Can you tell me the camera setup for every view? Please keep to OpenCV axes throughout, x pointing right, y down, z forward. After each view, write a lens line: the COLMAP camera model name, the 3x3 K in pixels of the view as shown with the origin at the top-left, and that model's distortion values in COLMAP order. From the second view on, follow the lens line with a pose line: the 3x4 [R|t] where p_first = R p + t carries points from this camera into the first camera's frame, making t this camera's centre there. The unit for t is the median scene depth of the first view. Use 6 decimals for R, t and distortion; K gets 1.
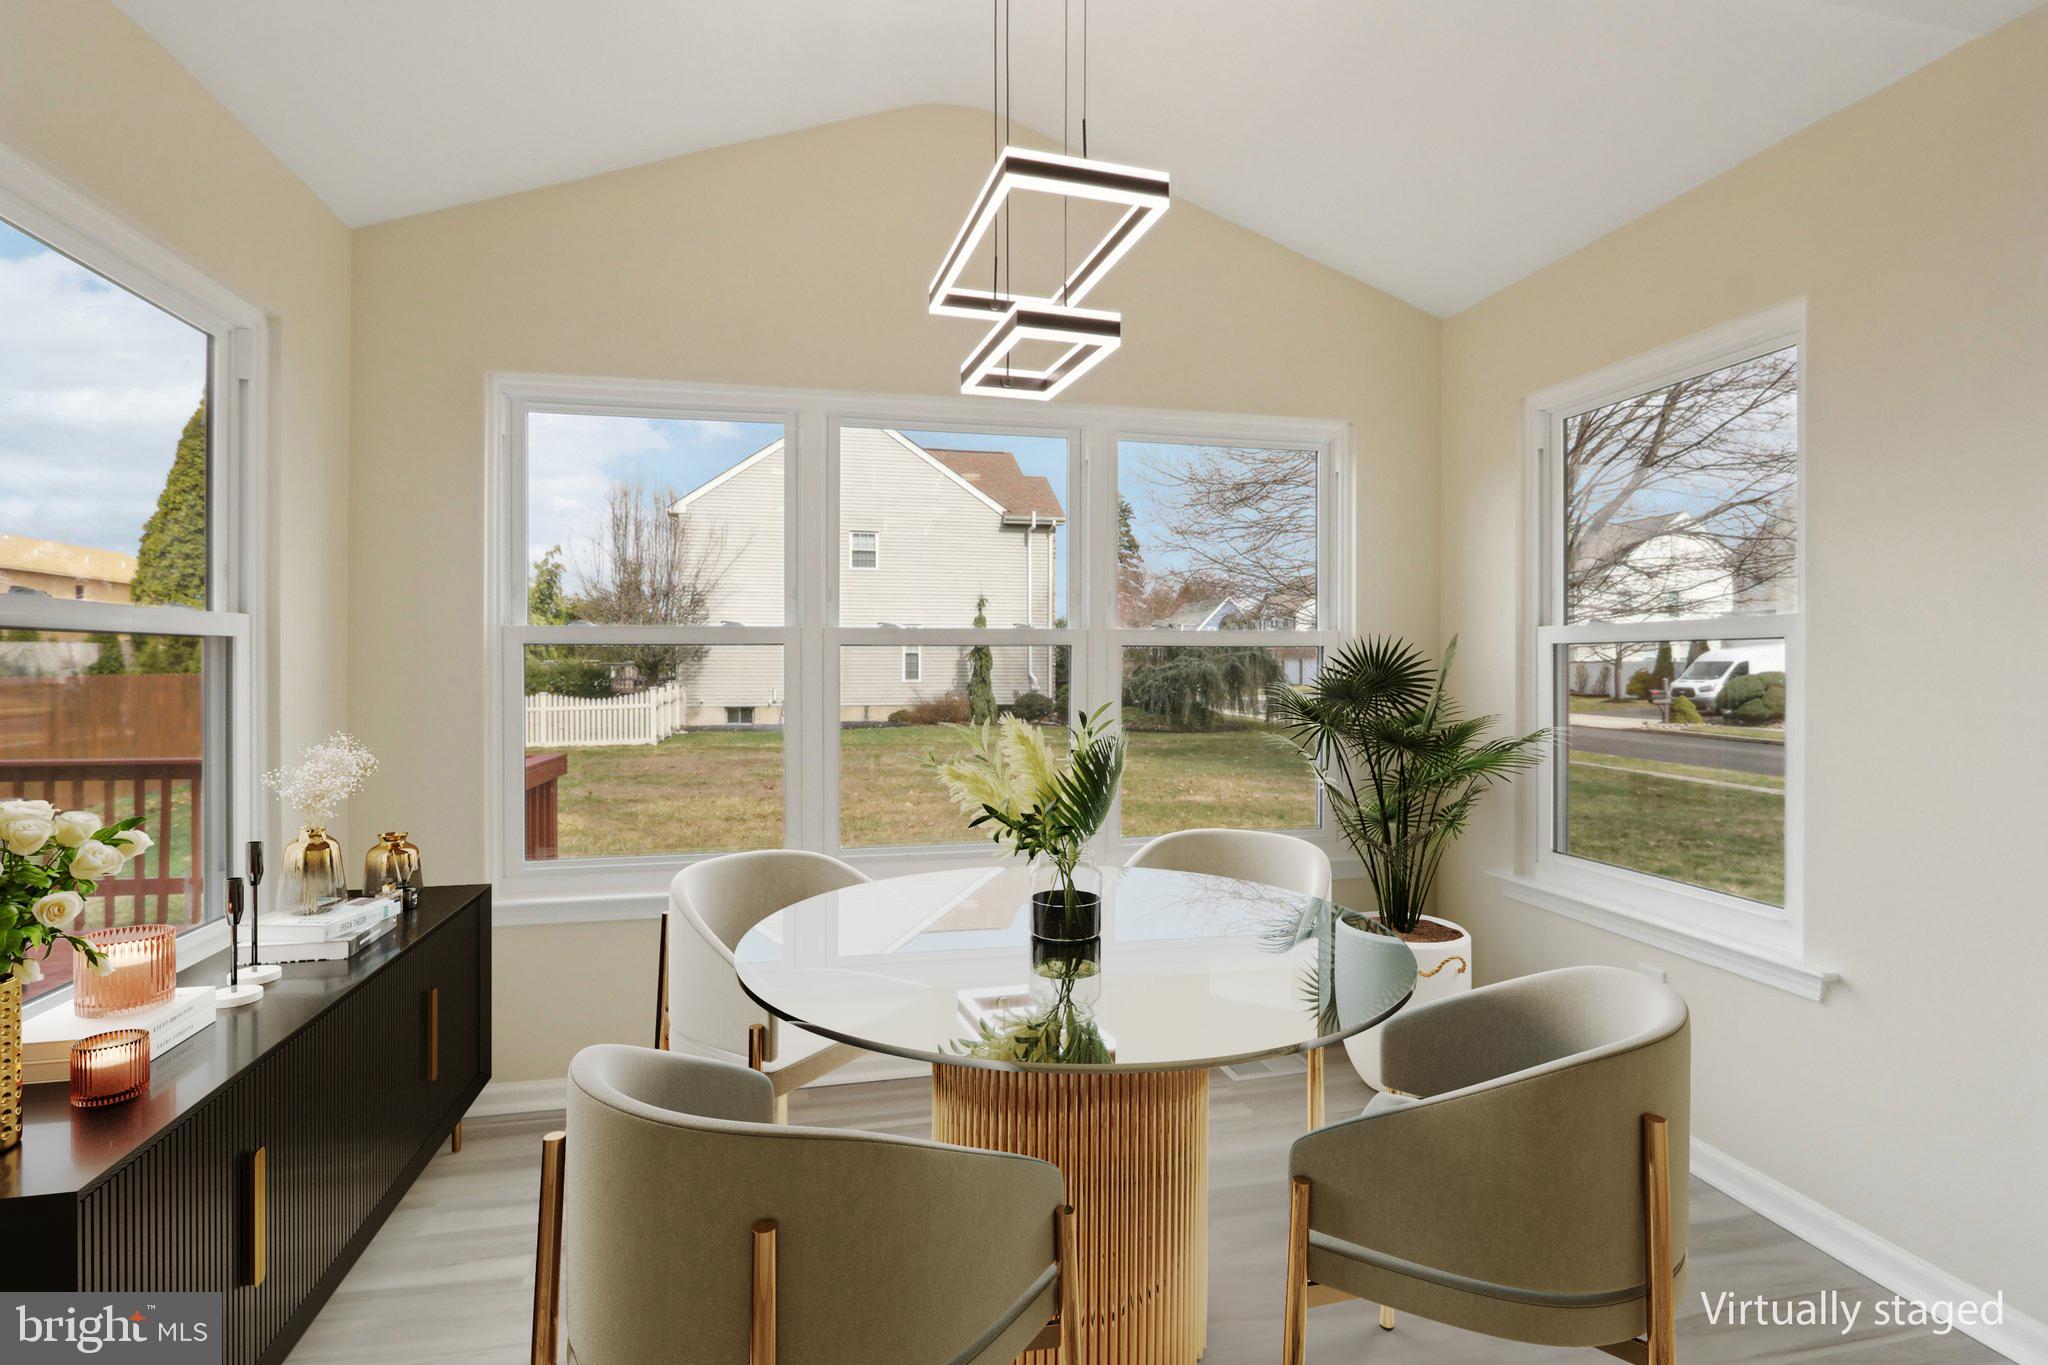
lens RADIAL K [[950.5, 0, 1010.4], [0, 950.5, 669.9], [0, 0, 1]] dist [-0.013493, 0.002456]
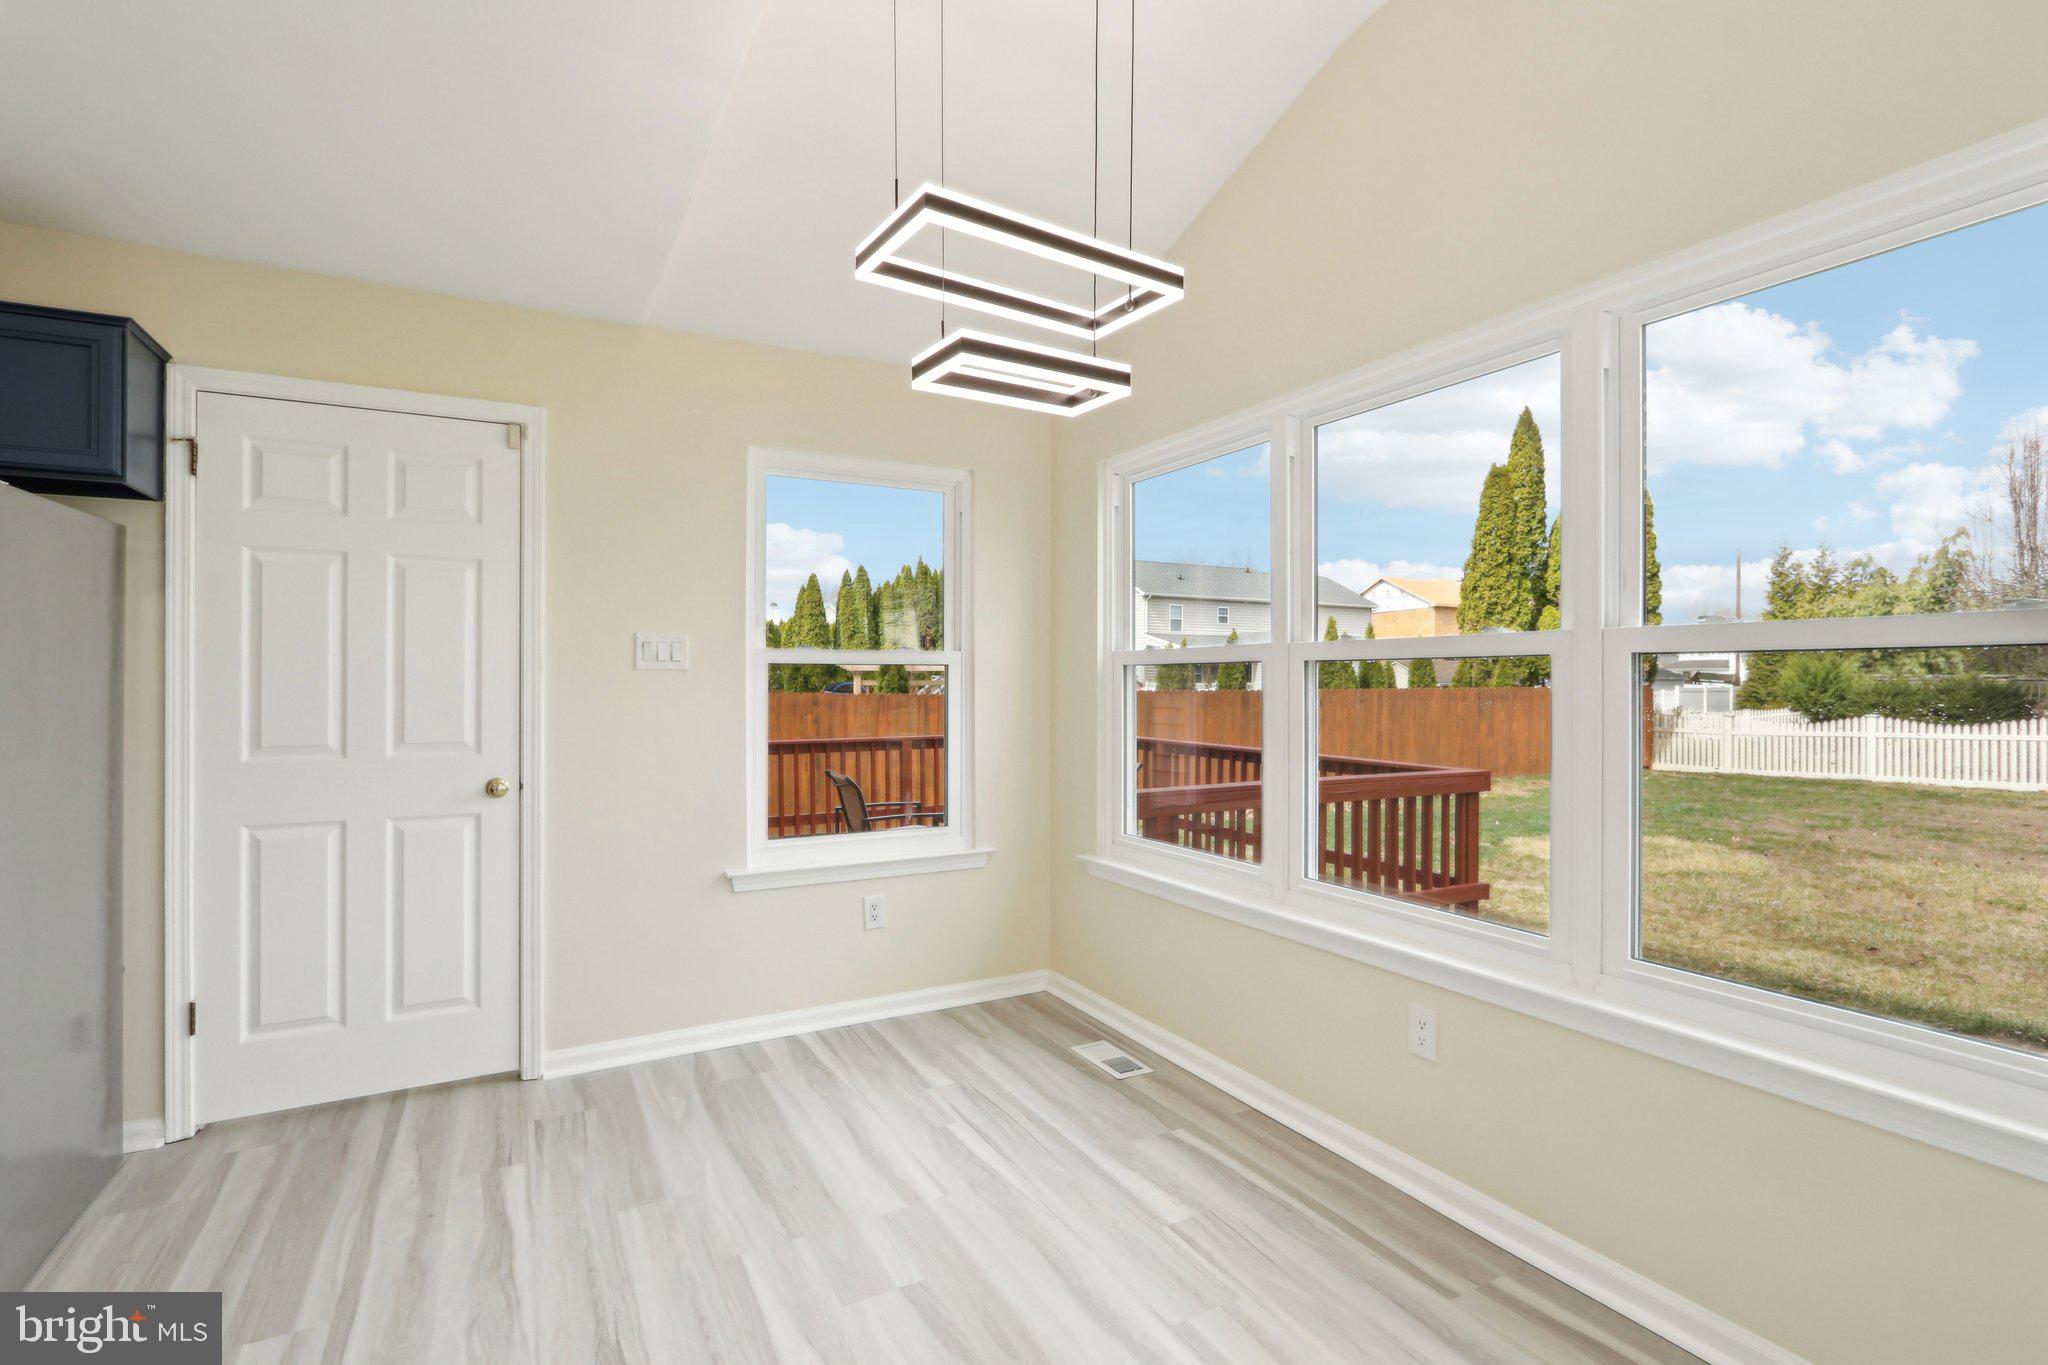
lens RADIAL K [[950.5, 0, 1012.7], [0, 950.5, 672.6], [0, 0, 1]] dist [-0.013493, 0.002456]
pose [[0.279717, -0.004652, -0.960071, 0.065245], [-0.006680, 0.999955, -0.006791, -0.000521], [0.960059, 0.008313, 0.279673, 0.046640]]
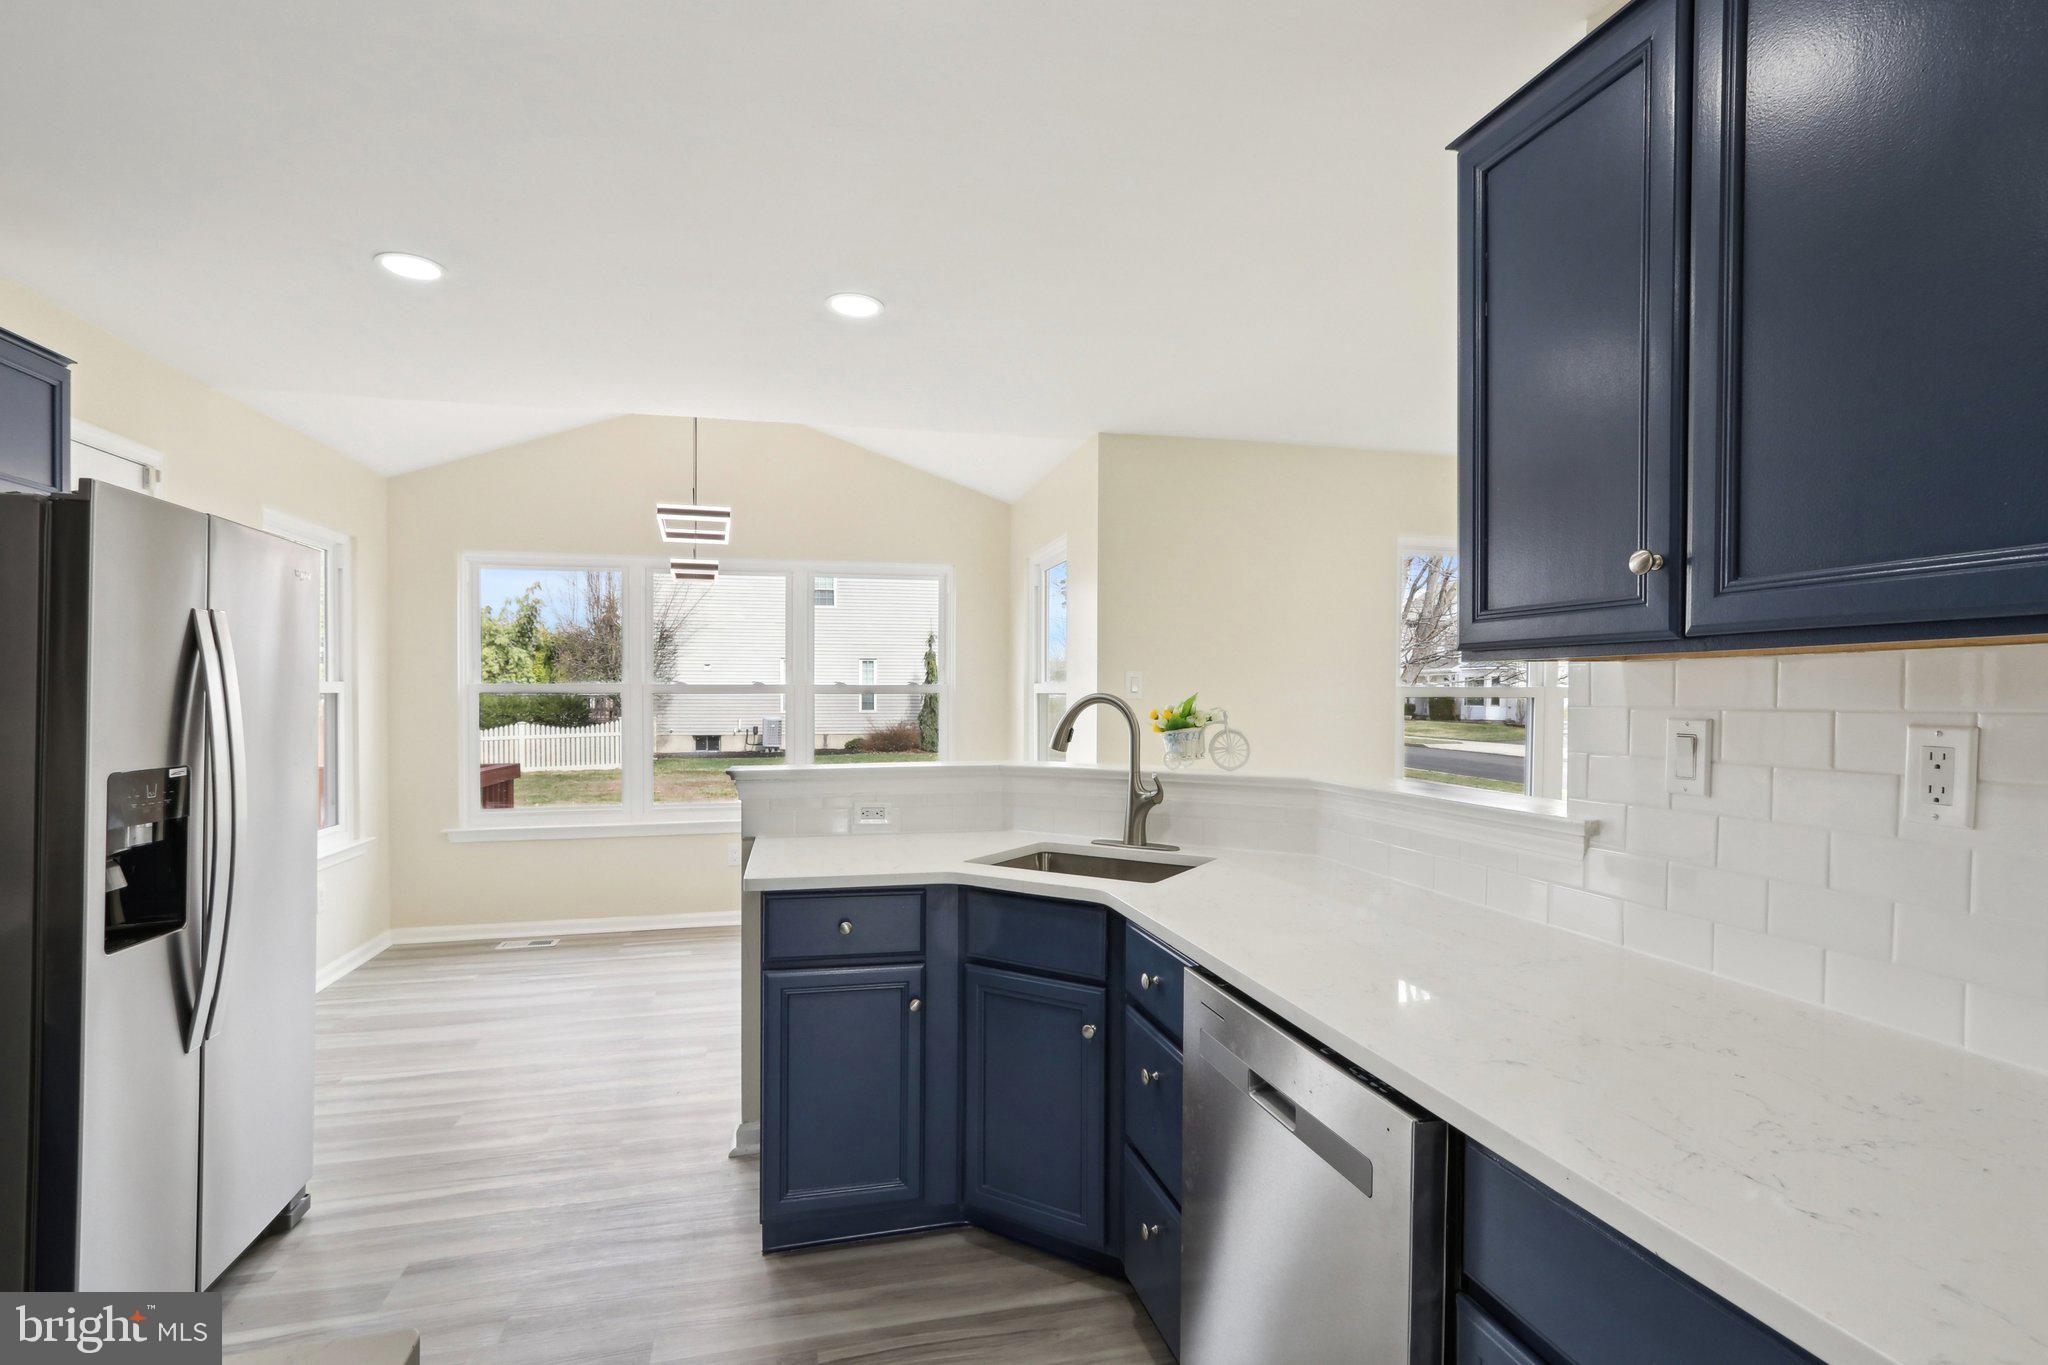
lens RADIAL K [[950.5, 0, 1025.1], [0, 950.5, 709.9], [0, 0, 1]] dist [-0.013493, 0.002456]
pose [[0.999705, 0.000996, 0.024250, 0.049566], [-0.001247, 0.999946, 0.010337, -0.001431], [-0.024238, -0.010364, 0.999652, -0.084719]]
